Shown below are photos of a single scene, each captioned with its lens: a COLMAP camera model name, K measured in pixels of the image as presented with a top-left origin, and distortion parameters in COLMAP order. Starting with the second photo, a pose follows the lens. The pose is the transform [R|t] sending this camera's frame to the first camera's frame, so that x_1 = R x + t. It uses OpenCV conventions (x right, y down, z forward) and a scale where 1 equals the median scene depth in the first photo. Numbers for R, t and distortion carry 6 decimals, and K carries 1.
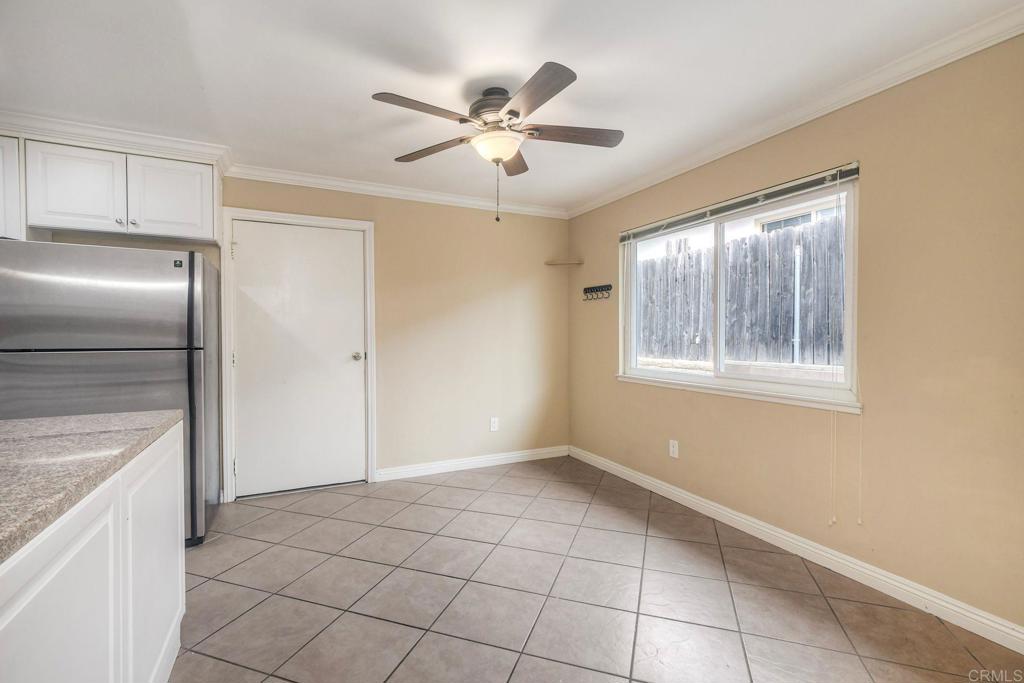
lens RADIAL K [[461.7, 0, 503.5], [0, 461.7, 340.1], [0, 0, 1]] dist [0.000927, 0.000078]
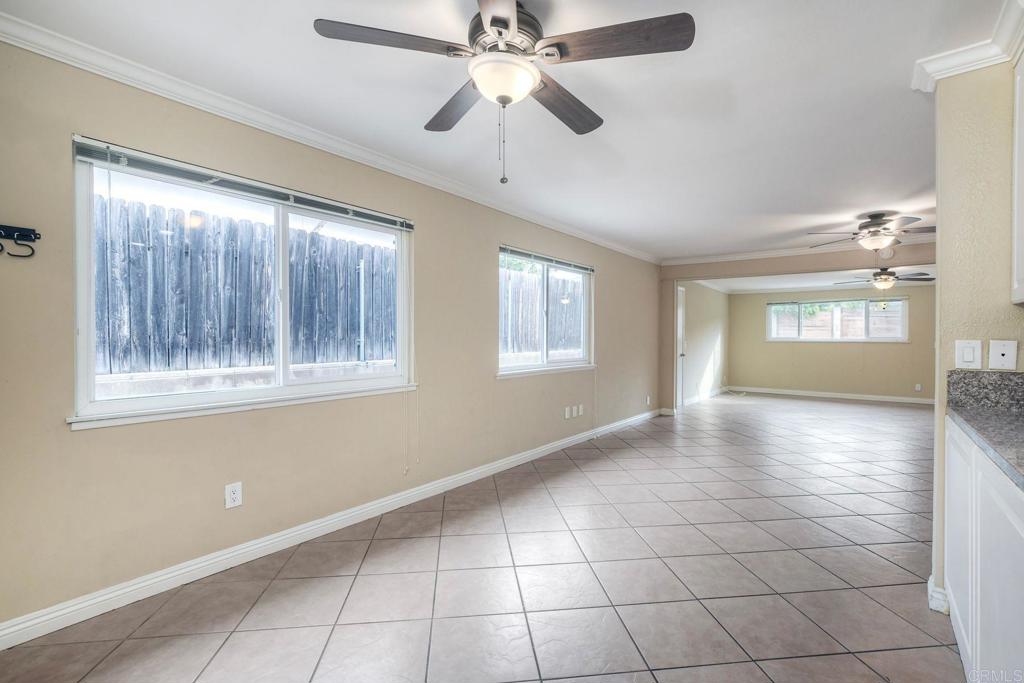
lens RADIAL K [[461.7, 0, 520.4], [0, 461.7, 342.0], [0, 0, 1]] dist [0.000927, 0.000078]
pose [[-0.465598, -0.011884, 0.884917, -0.474506], [0.009507, 0.999785, 0.018429, -0.014126], [-0.884945, 0.016993, -0.465385, 0.925163]]
